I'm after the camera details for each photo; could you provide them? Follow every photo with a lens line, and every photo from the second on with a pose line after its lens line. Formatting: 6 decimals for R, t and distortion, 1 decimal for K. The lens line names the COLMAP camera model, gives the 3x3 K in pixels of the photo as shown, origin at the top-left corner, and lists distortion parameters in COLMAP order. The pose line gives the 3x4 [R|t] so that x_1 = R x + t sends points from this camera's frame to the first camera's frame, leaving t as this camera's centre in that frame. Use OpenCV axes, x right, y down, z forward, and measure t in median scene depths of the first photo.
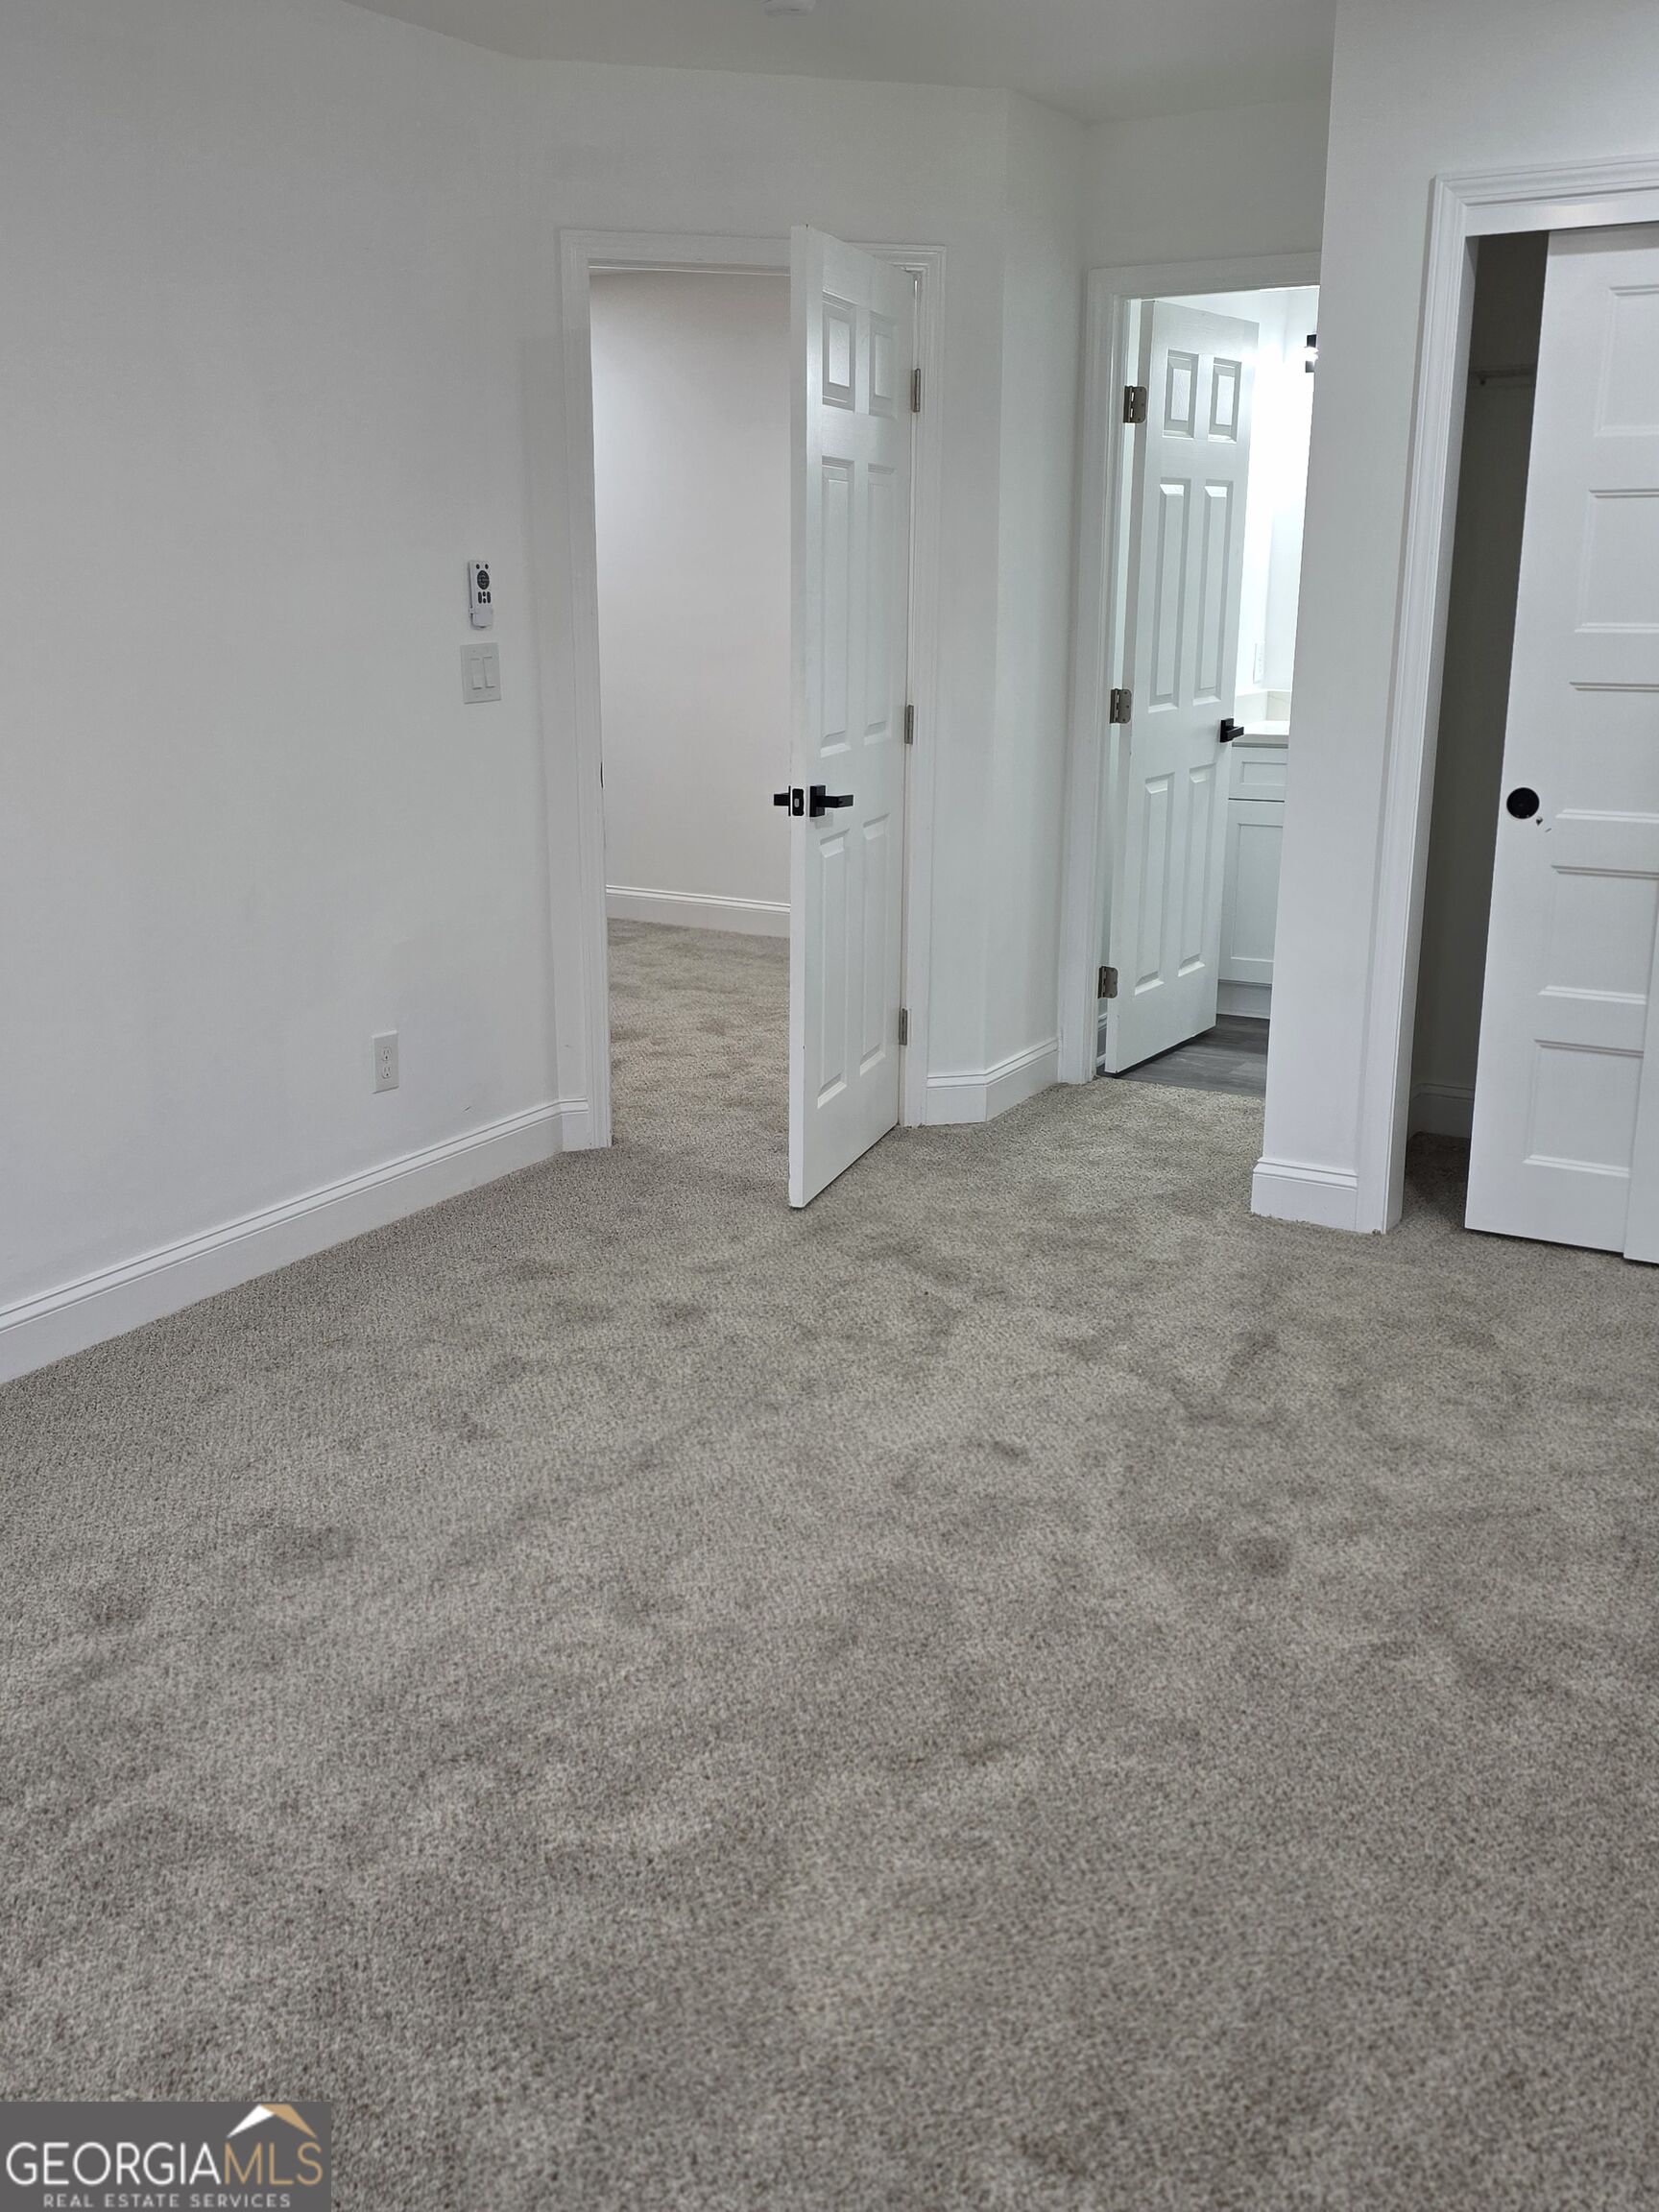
lens RADIAL K [[2012.6, 0, 827.1], [0, 2012.6, 1108.4], [0, 0, 1]] dist [0.070895, 0.000000]
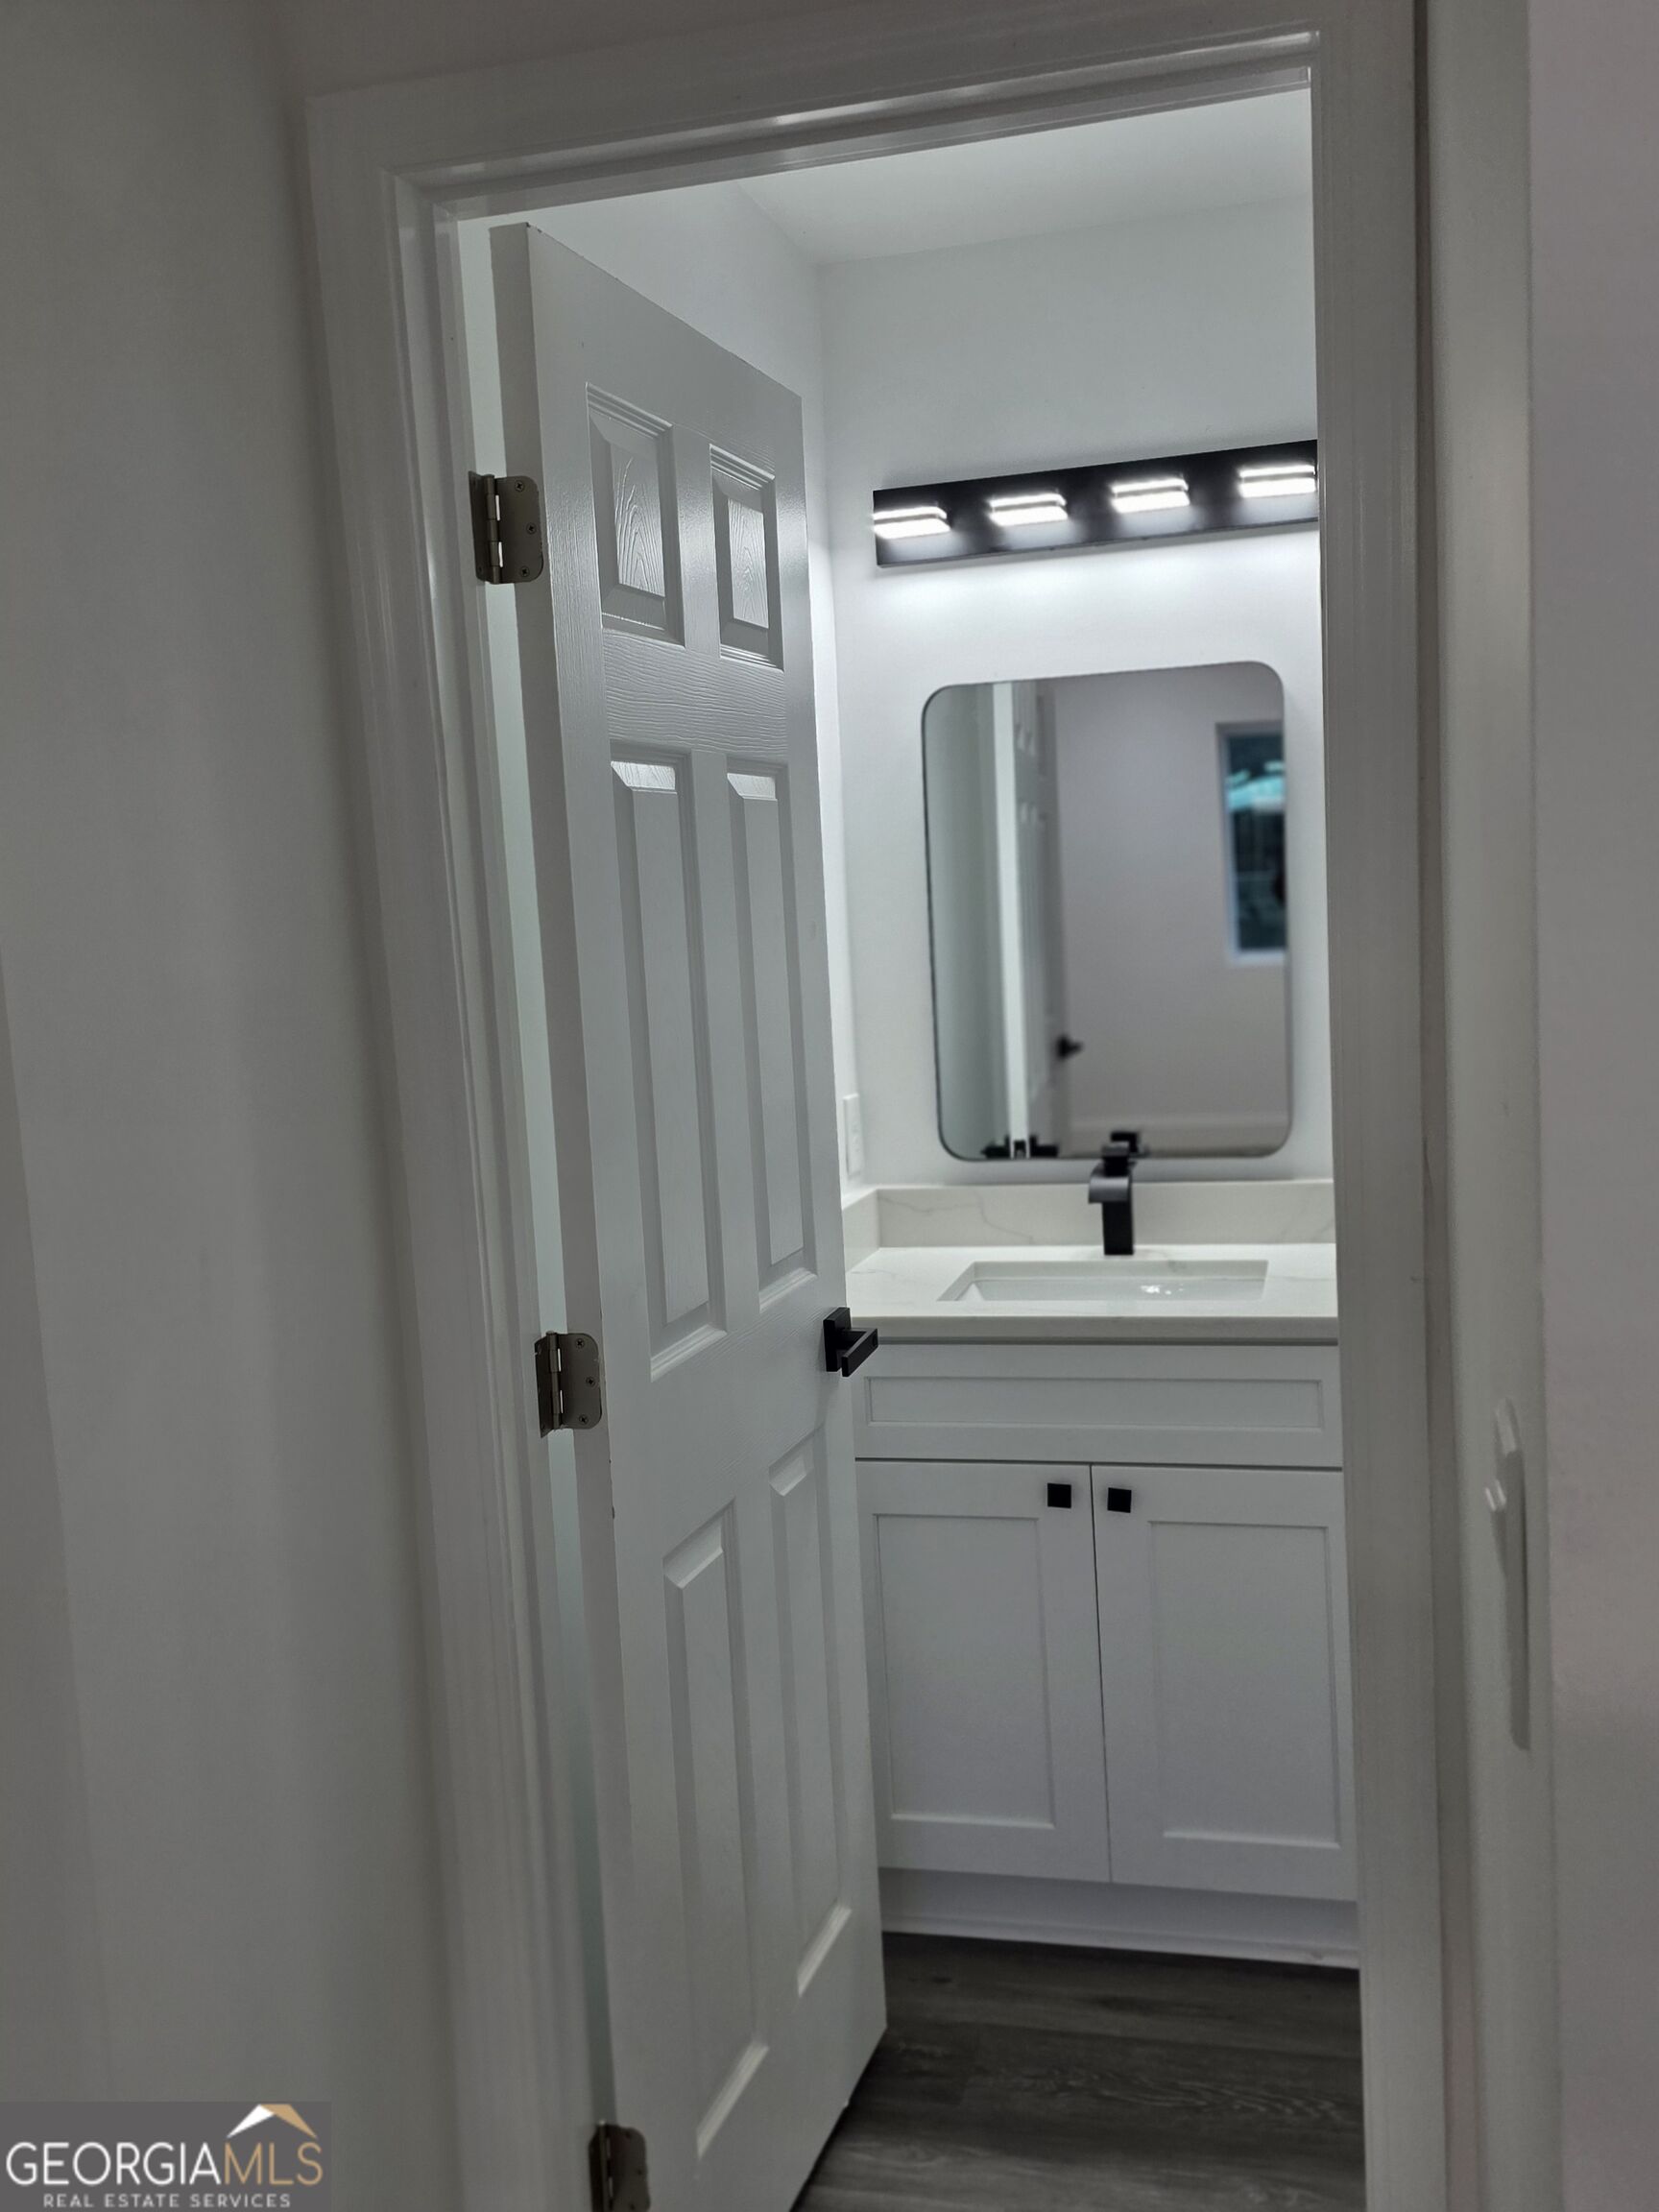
lens RADIAL K [[2012.6, 0, 825.3], [0, 2012.6, 1102.0], [0, 0, 1]] dist [0.070895, 0.000000]
pose [[0.965139, -0.083106, 0.248194, 0.104052], [0.126130, 0.978562, -0.162809, -0.180293], [-0.229343, 0.188438, 0.954931, 0.642199]]
